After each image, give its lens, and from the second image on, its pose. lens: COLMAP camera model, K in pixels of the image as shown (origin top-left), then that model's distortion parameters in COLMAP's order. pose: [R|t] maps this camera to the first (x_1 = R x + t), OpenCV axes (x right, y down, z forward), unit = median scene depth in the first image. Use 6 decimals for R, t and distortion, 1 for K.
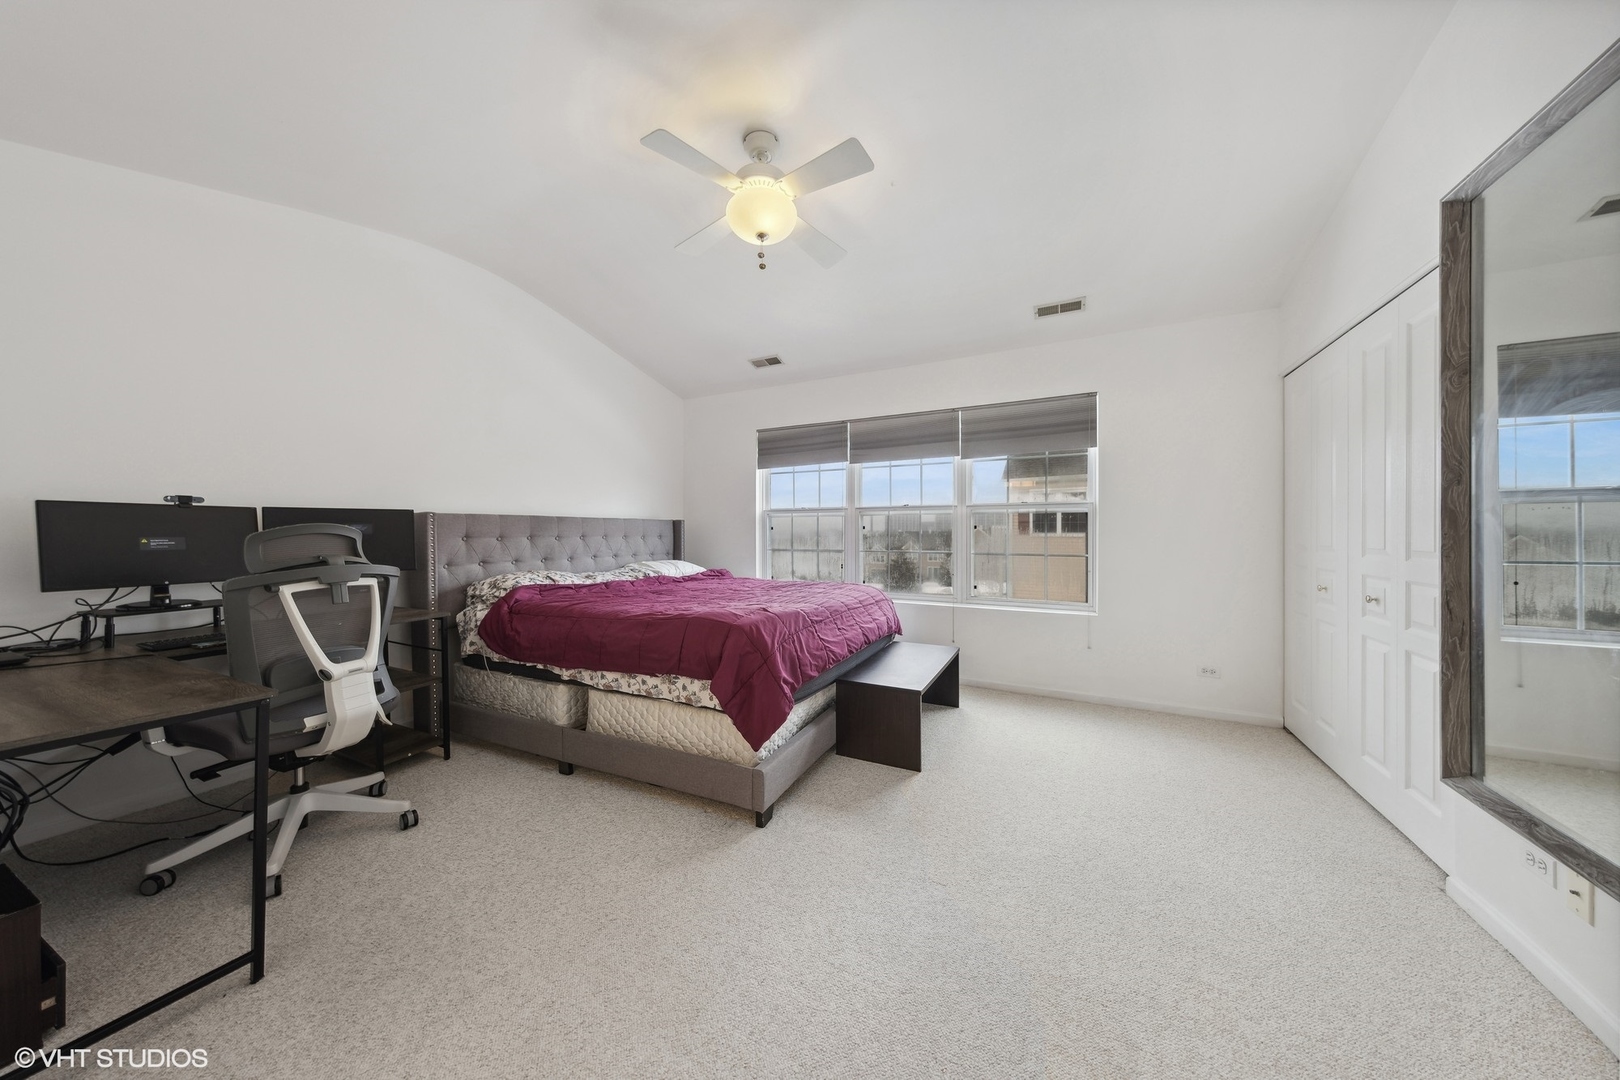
lens RADIAL K [[523.9, 0, 813.1], [0, 523.9, 531.1], [0, 0, 1]] dist [0.000057, 0.000001]
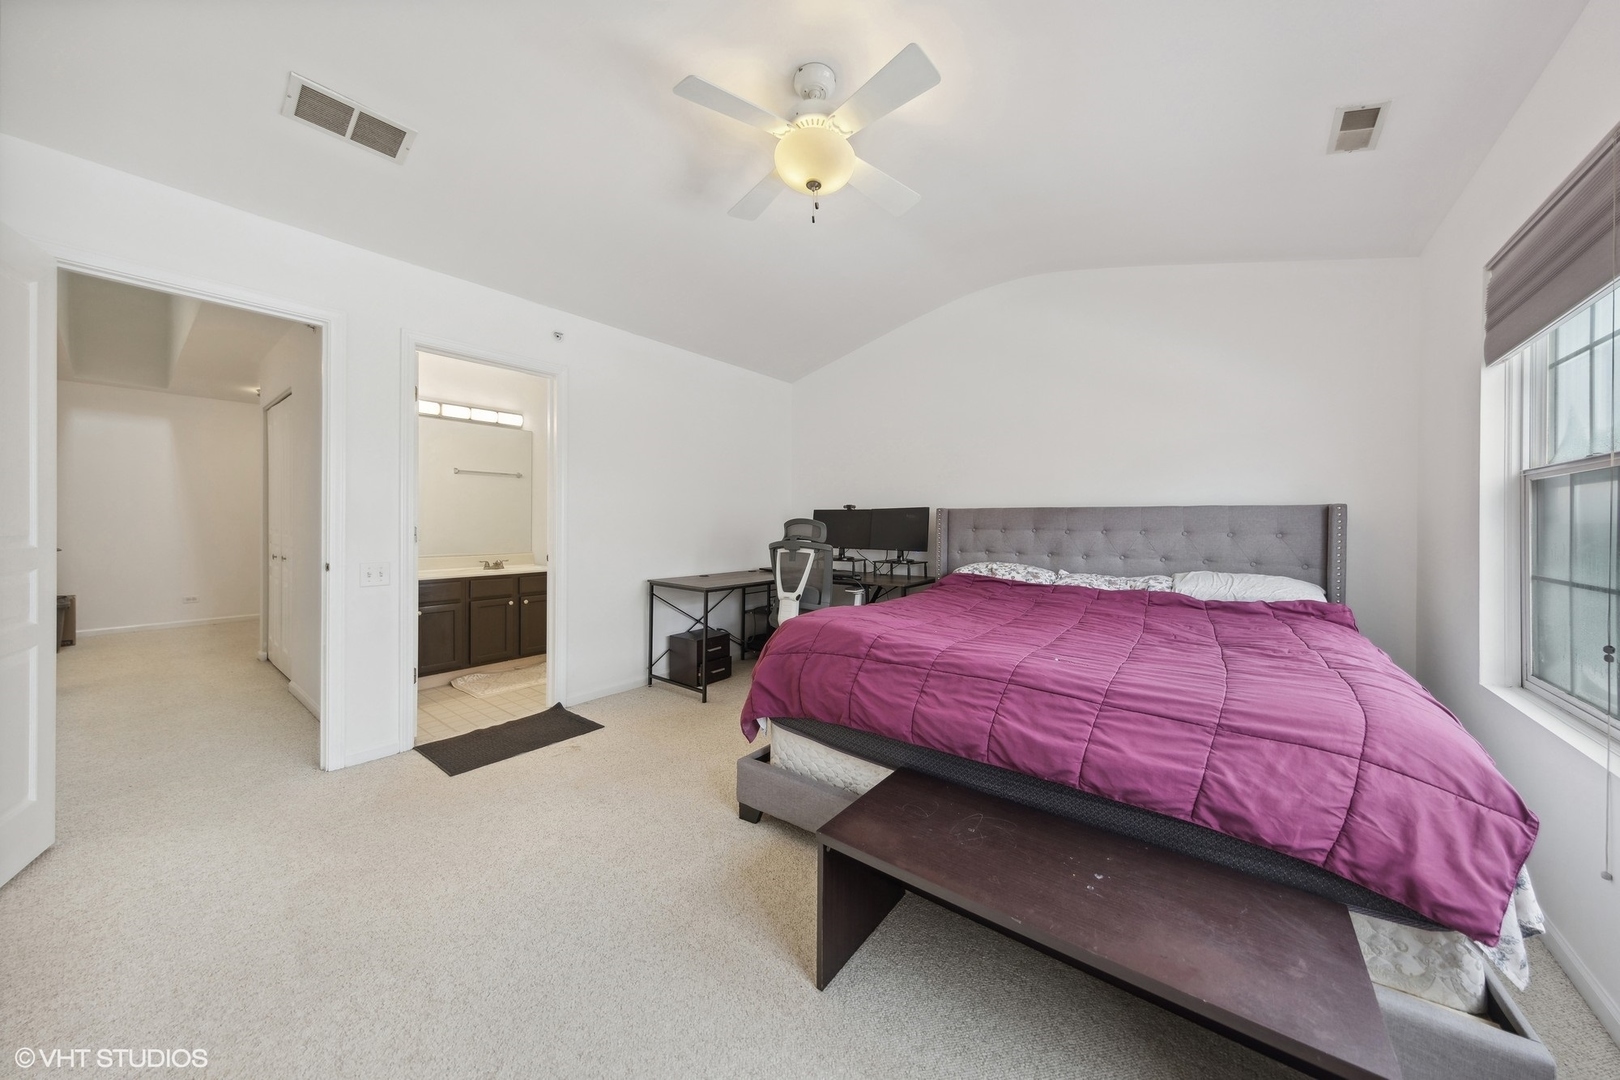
lens RADIAL K [[530.4, 0, 817.0], [0, 530.4, 528.7], [0, 0, 1]] dist [-0.000314, -0.000026]
pose [[-0.195180, 0.012623, -0.980686, 0.500421], [-0.002634, 0.999907, 0.013395, -0.002443], [0.980764, 0.005197, -0.195129, 0.770729]]
